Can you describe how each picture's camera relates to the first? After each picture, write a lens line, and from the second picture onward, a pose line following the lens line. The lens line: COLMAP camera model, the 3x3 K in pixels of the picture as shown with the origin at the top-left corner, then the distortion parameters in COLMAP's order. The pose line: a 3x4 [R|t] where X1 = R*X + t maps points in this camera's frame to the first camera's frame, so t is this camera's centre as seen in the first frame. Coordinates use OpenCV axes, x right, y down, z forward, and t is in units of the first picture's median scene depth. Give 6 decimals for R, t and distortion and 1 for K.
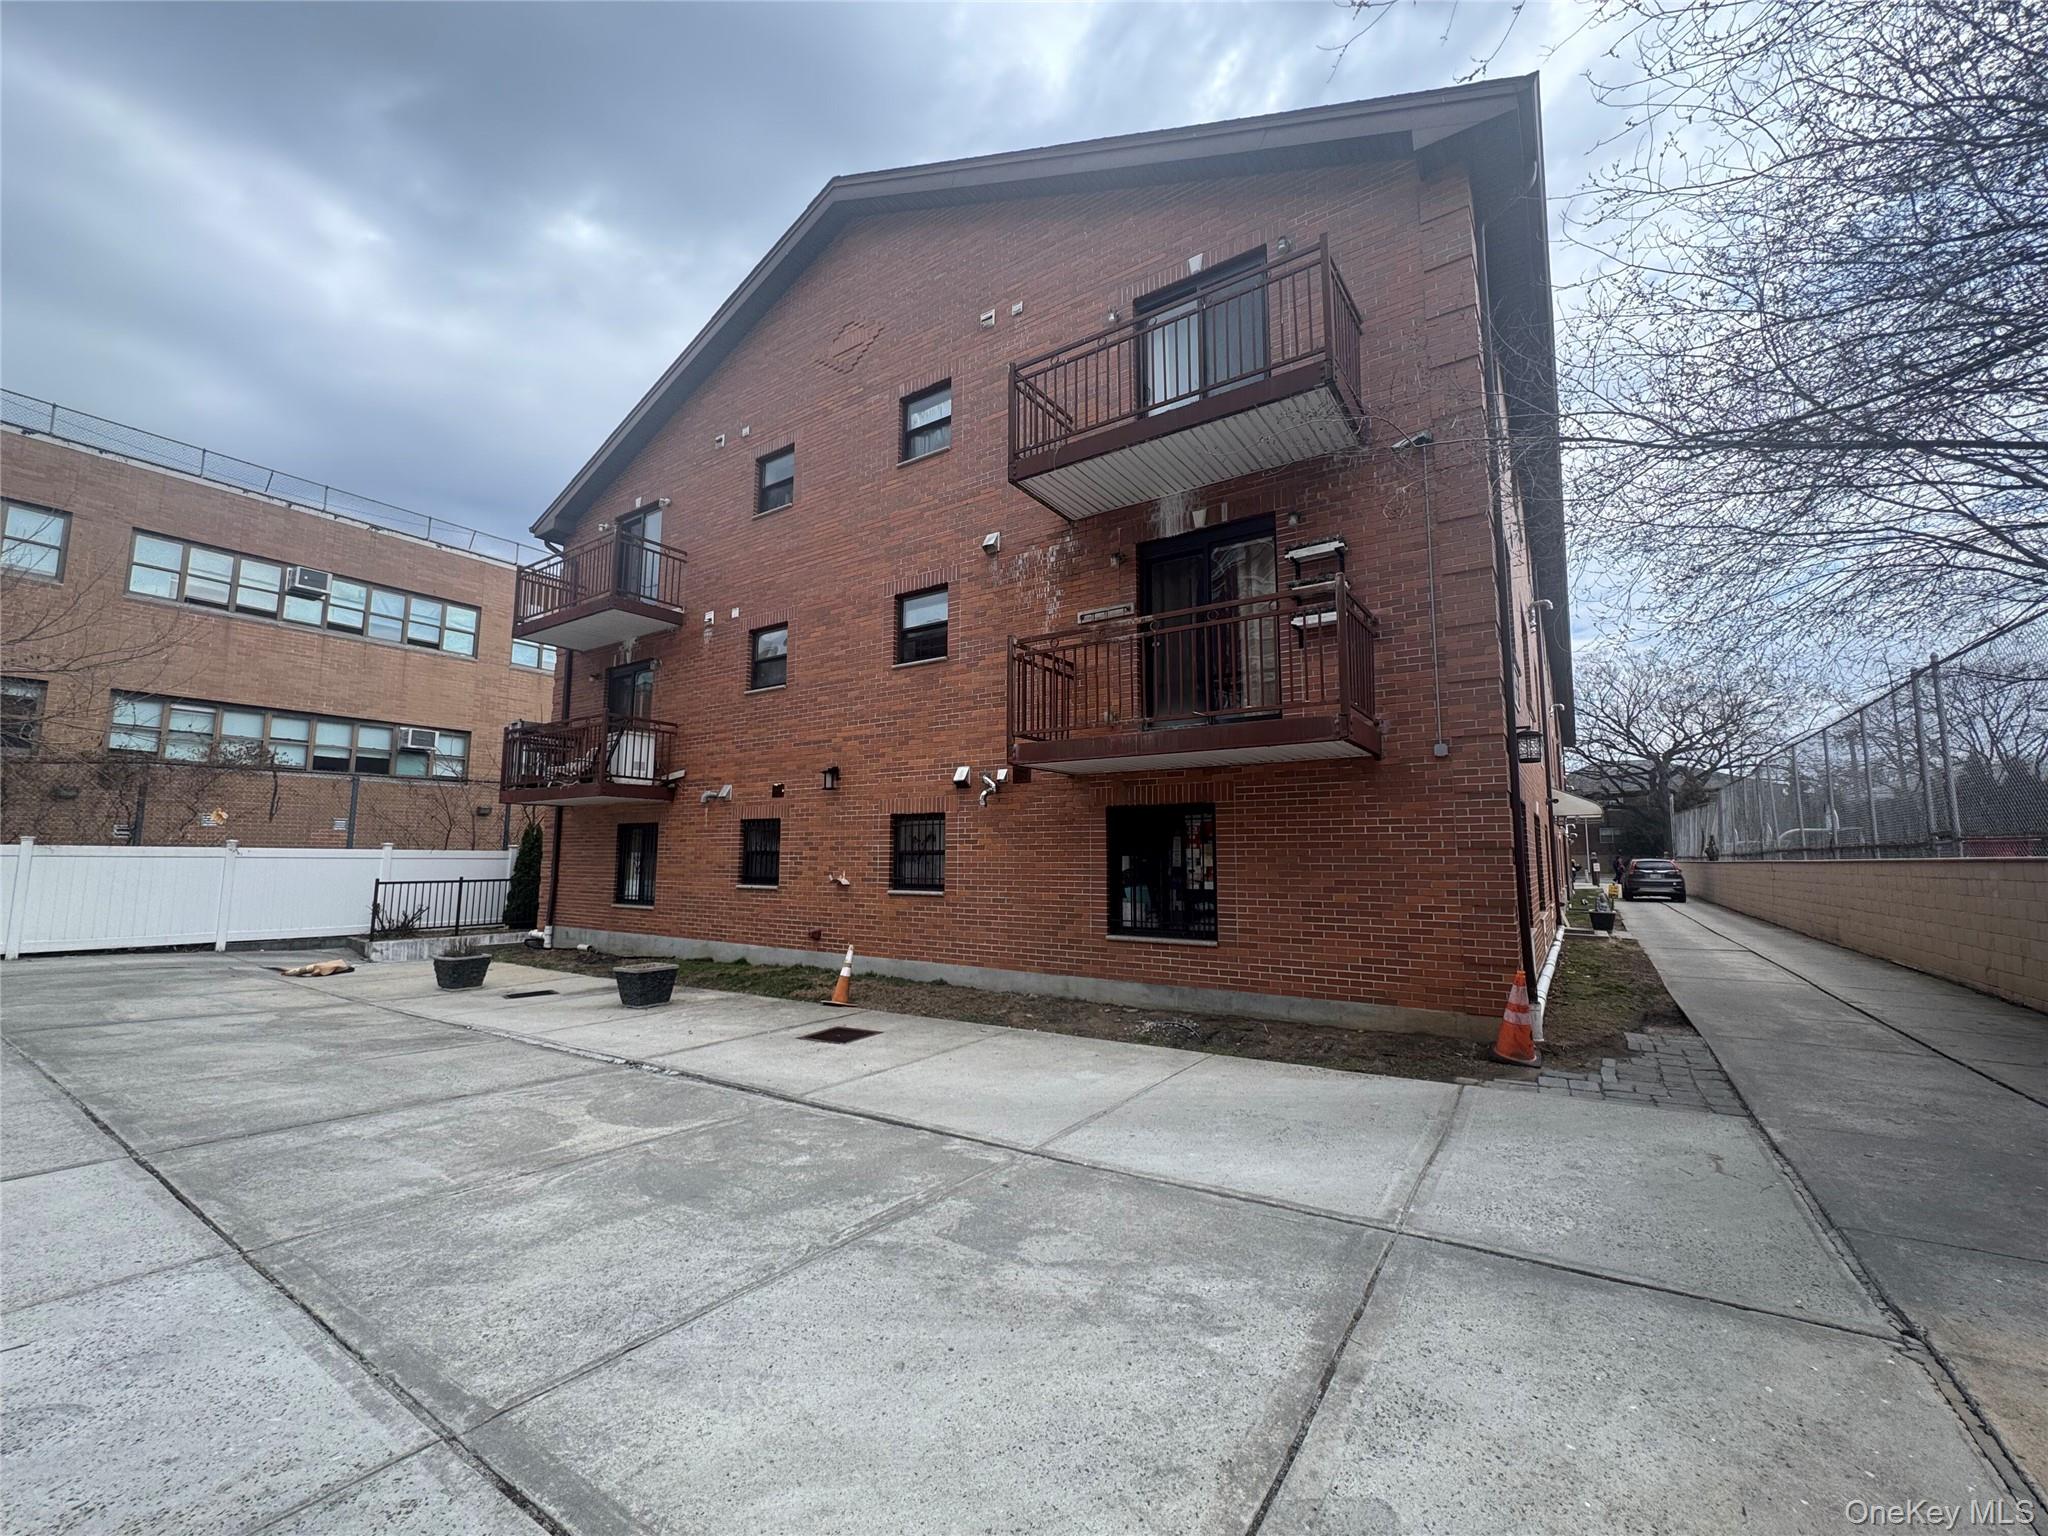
lens RADIAL K [[822.9, 0, 1025.4], [0, 822.9, 766.9], [0, 0, 1]] dist [-0.000599, 0.000059]
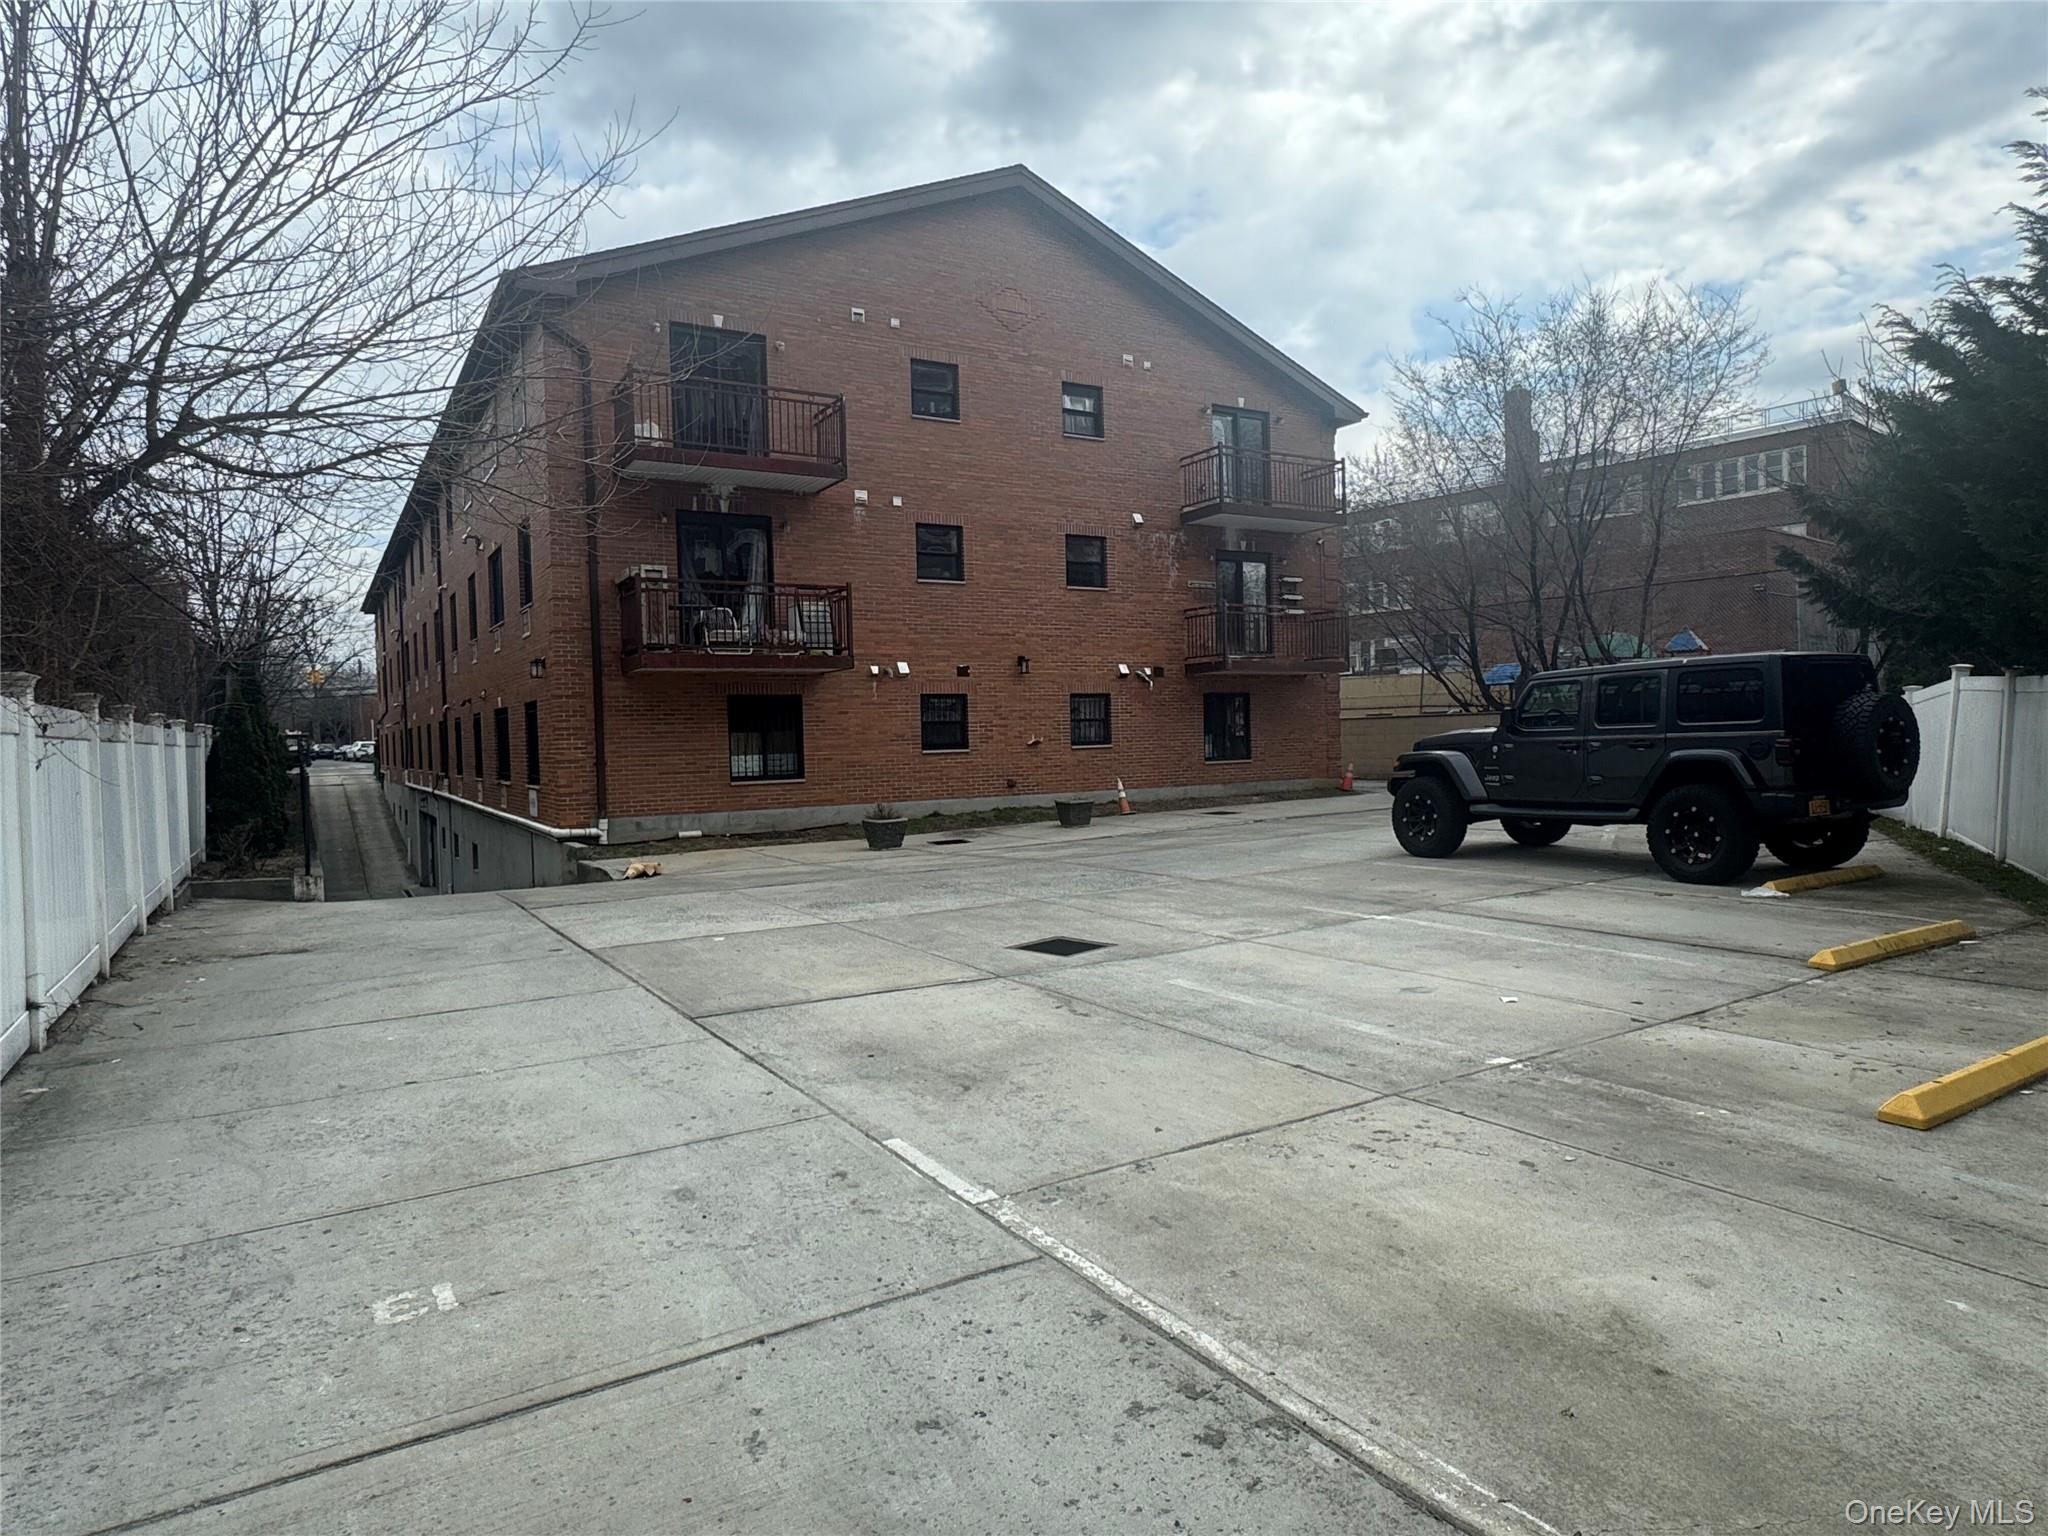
lens RADIAL K [[1180.2, 0, 1022.5], [0, 1180.2, 767.3], [0, 0, 1]] dist [0.000393, 0.000143]
pose [[0.418881, -0.041163, 0.907108, -1.988631], [-0.075222, 0.993965, 0.079840, 0.026665], [-0.904920, -0.101677, 0.413257, 0.209918]]
